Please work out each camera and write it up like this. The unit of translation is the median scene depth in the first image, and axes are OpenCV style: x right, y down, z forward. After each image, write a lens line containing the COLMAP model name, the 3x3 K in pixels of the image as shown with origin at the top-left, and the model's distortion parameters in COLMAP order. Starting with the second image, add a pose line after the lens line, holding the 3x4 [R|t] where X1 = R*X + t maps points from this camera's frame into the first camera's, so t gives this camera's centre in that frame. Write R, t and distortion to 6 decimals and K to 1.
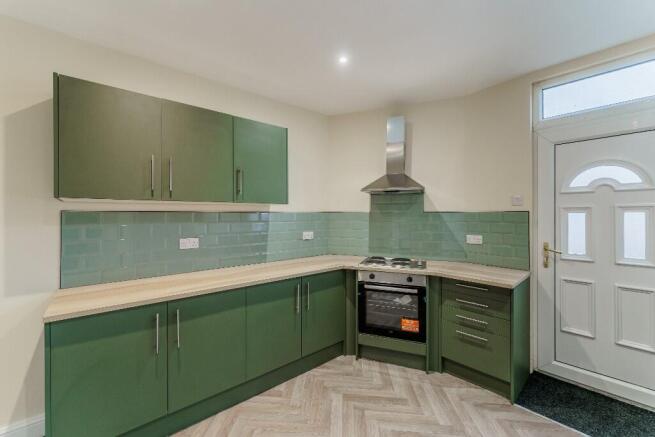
lens RADIAL K [[268.3, 0, 324.2], [0, 268.3, 215.4], [0, 0, 1]] dist [0.003218, 0.000091]
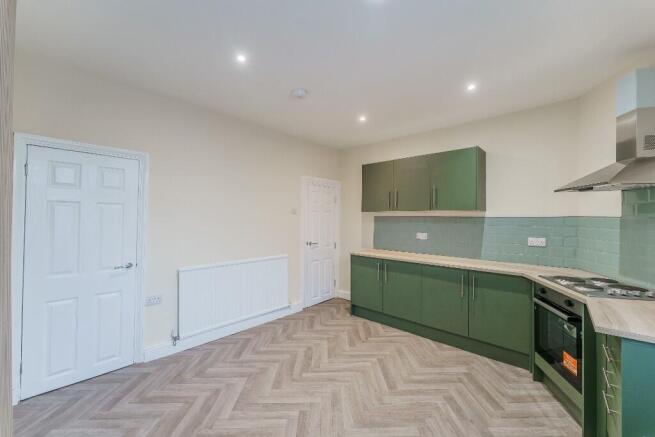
lens RADIAL K [[268.3, 0, 314.6], [0, 268.3, 216.1], [0, 0, 1]] dist [0.003218, 0.000091]
pose [[0.091742, -0.002275, -0.995780, 1.050436], [-0.011655, 0.999926, -0.003358, -0.003156], [0.995715, 0.011914, 0.091709, 0.192148]]
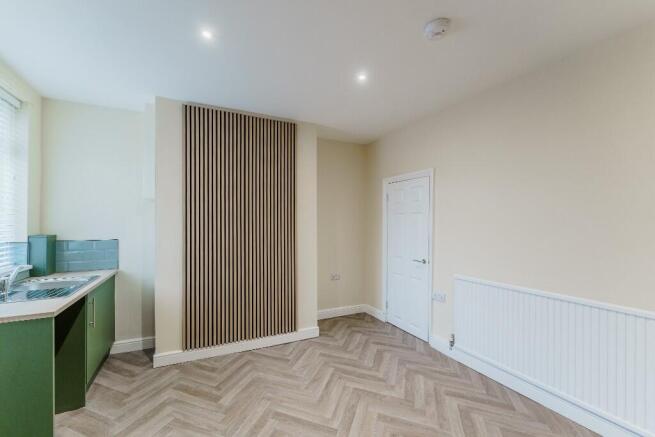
lens RADIAL K [[268.3, 0, 327.9], [0, 268.3, 221.1], [0, 0, 1]] dist [0.003218, 0.000091]
pose [[-0.972623, 0.004205, 0.232350, 0.047141], [0.004477, 0.999990, 0.000643, -0.007483], [-0.232344, 0.001666, -0.972632, 1.003474]]
